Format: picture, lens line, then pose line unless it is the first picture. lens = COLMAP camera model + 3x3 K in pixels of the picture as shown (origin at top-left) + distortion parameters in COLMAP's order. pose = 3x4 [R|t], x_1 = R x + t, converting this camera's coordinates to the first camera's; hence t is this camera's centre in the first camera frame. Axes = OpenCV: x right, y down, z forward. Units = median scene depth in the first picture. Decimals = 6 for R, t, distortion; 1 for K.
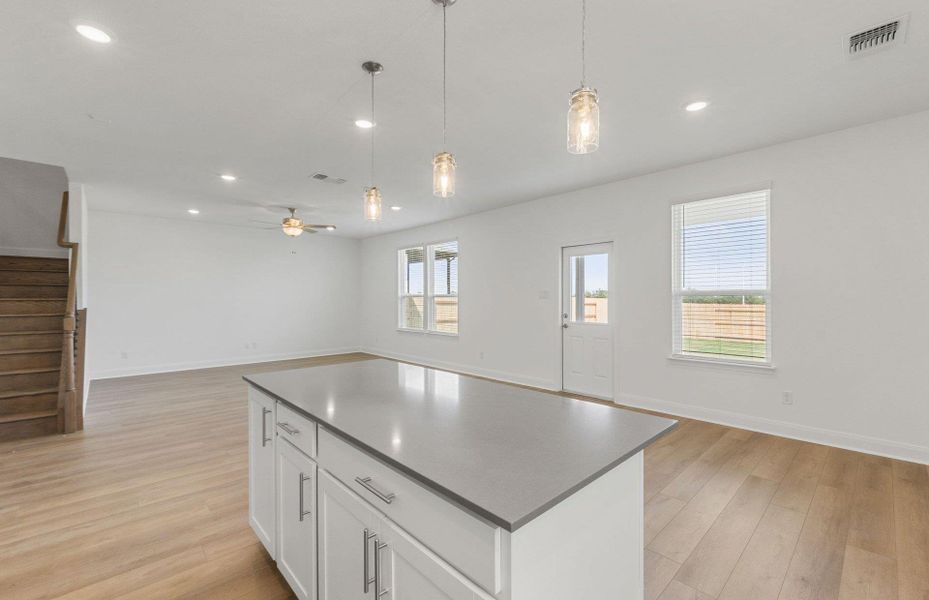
lens RADIAL K [[386.1, 0, 450.3], [0, 386.1, 299.5], [0, 0, 1]] dist [-0.001892, -0.000551]
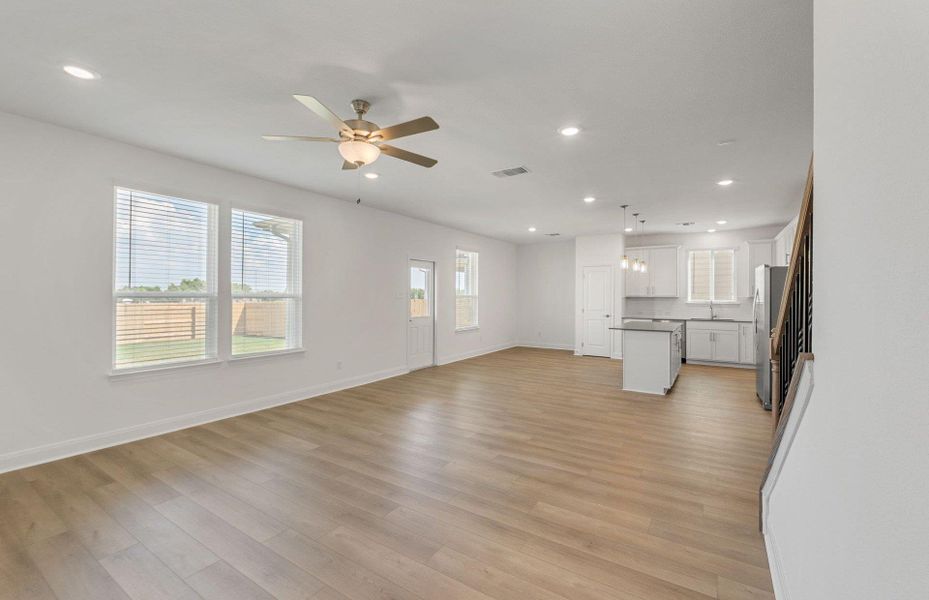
lens RADIAL K [[385.5, 0, 482.5], [0, 385.5, 291.8], [0, 0, 1]] dist [-0.000434, -0.000094]
pose [[-0.293625, 0.010014, 0.955868, -0.958088], [-0.000571, 0.999943, -0.010651, -0.013464], [-0.955920, -0.003673, -0.293603, 1.080463]]
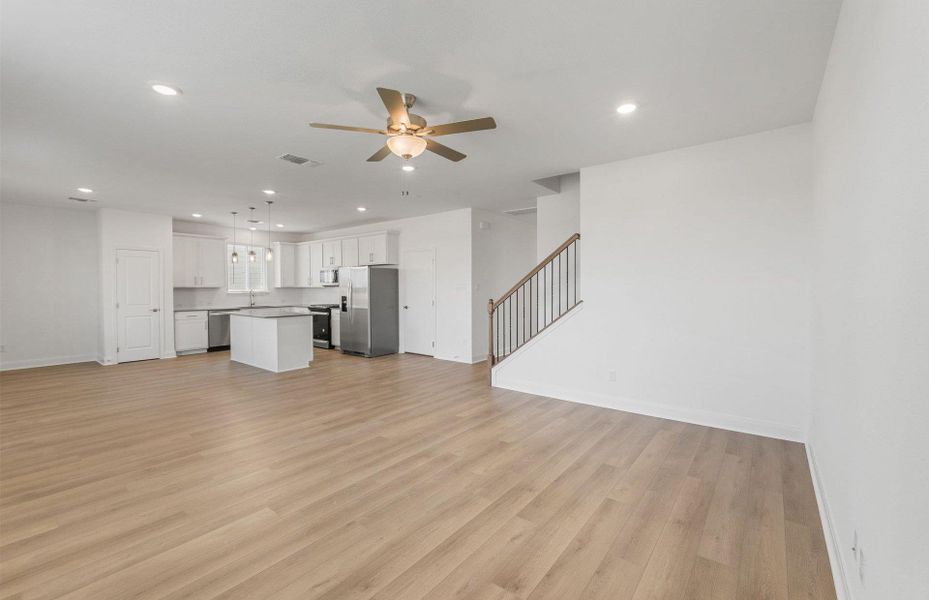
lens RADIAL K [[386.1, 0, 450.3], [0, 386.1, 299.5], [0, 0, 1]] dist [-0.001892, -0.000551]
pose [[-0.987946, 0.008852, -0.154544, -0.418762], [0.003349, 0.999352, 0.035829, -0.013467], [0.154761, 0.034880, -0.987336, 1.587611]]
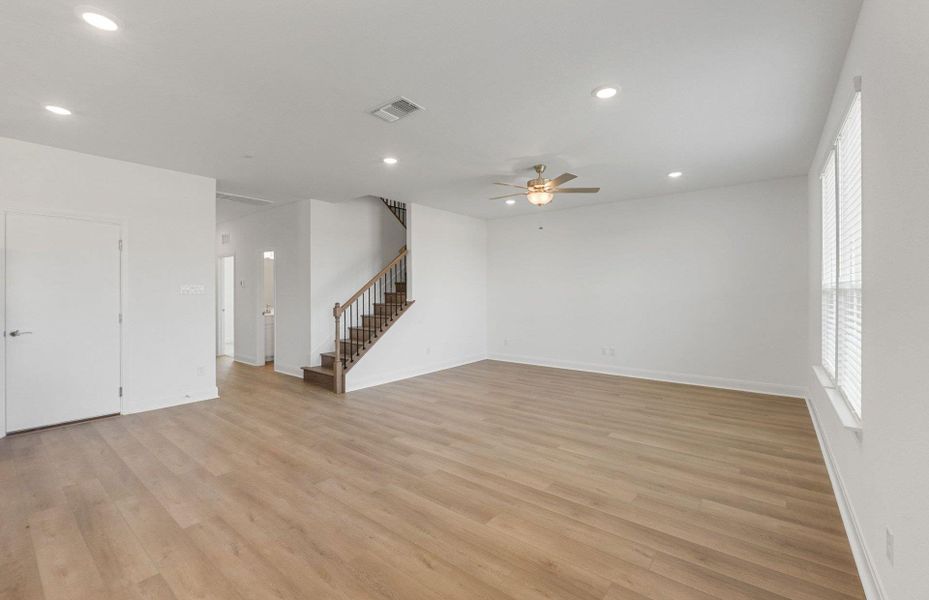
lens RADIAL K [[385.5, 0, 482.5], [0, 385.5, 291.8], [0, 0, 1]] dist [-0.000434, -0.000094]
pose [[0.194591, 0.001581, -0.980883, 0.289310], [0.000440, 0.999998, 0.001699, -0.006540], [0.980884, -0.000762, 0.194590, 0.824899]]
